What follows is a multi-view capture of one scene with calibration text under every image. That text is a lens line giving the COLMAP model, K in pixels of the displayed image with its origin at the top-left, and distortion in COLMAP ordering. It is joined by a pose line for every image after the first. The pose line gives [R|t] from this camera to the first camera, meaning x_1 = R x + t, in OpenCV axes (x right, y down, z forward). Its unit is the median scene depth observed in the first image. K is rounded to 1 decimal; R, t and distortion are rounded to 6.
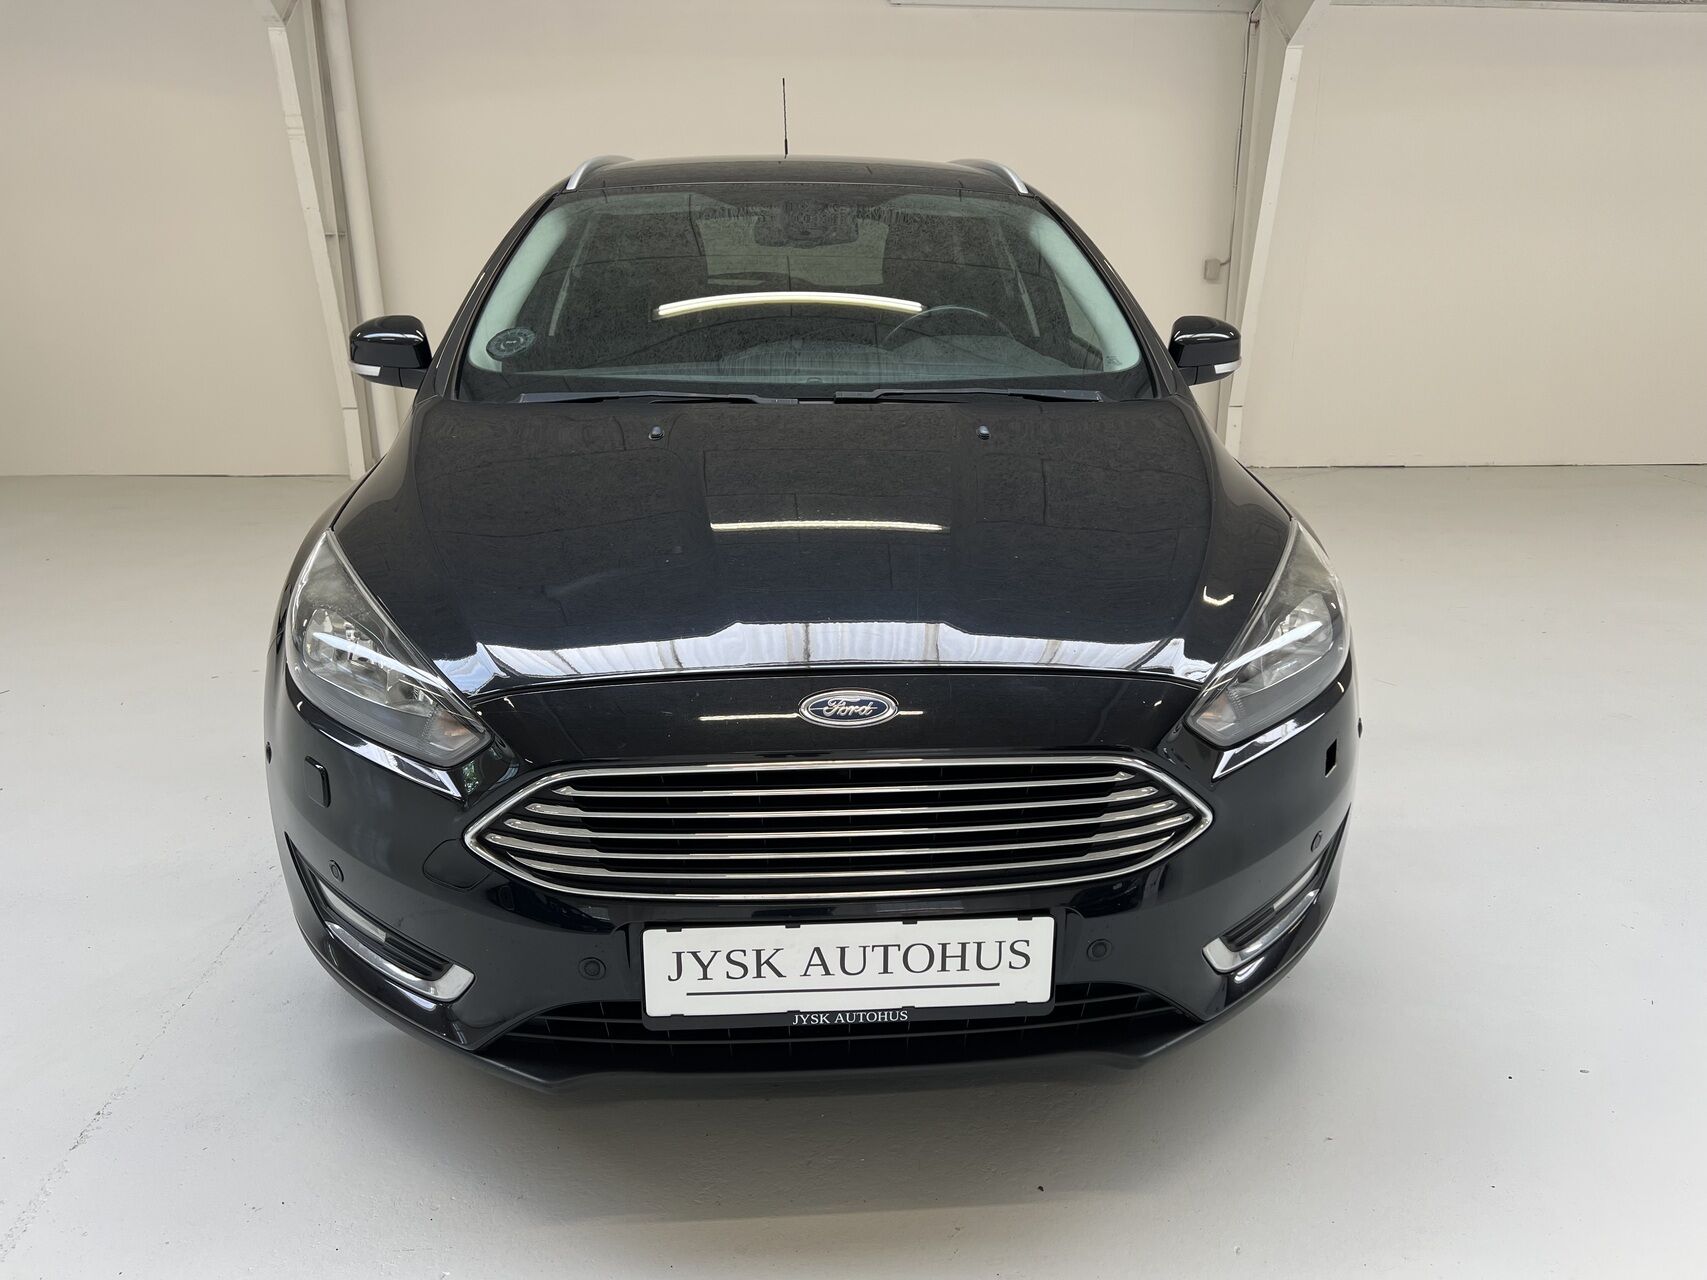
lens RADIAL K [[1341.1, 0, 859.8], [0, 1341.1, 644.9], [0, 0, 1]] dist [0.052790, -0.065404]
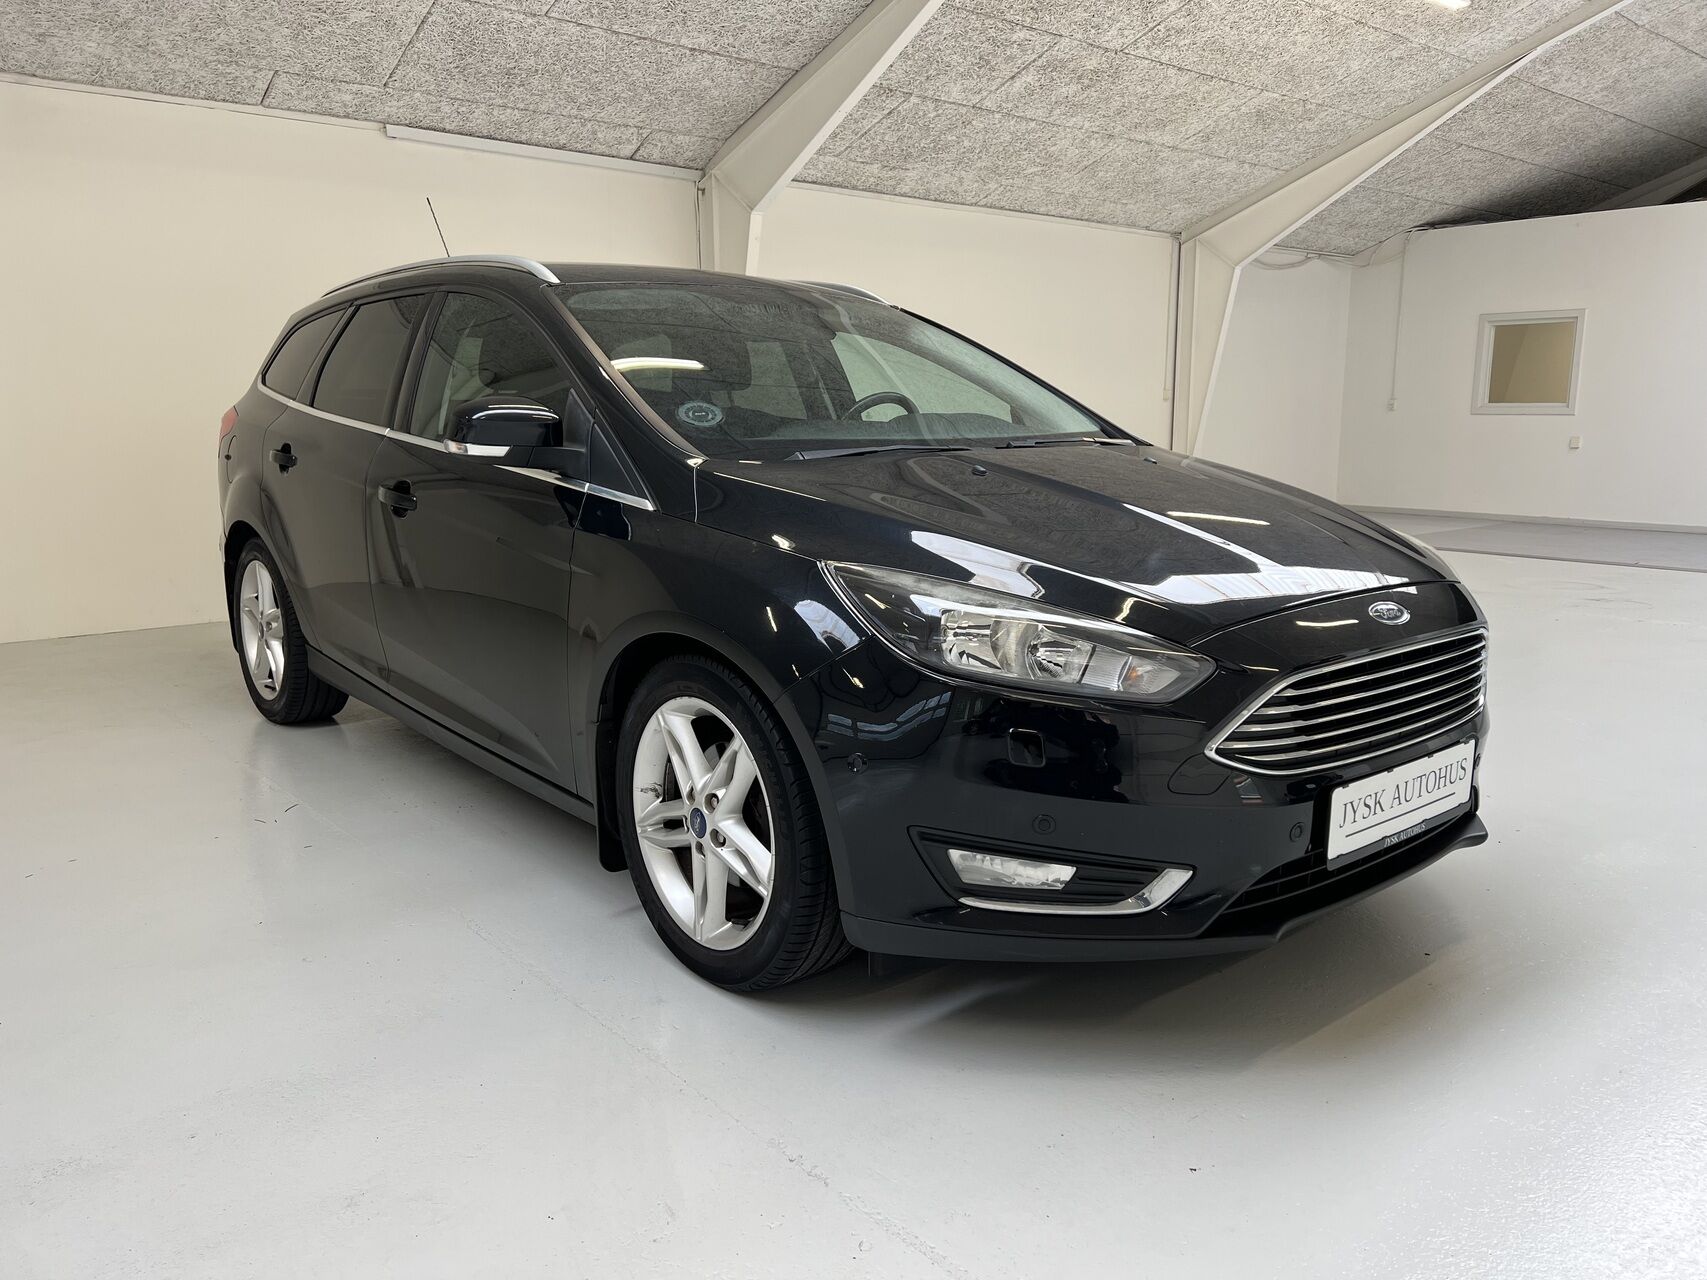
lens RADIAL K [[1341.1, 0, 854.5], [0, 1341.1, 645.7], [0, 0, 1]] dist [0.052790, -0.065404]
pose [[0.800937, -0.117653, 0.587076, -1.347411], [0.183554, 0.981541, -0.053713, 0.056222], [-0.569920, 0.150781, 0.807748, 0.168331]]
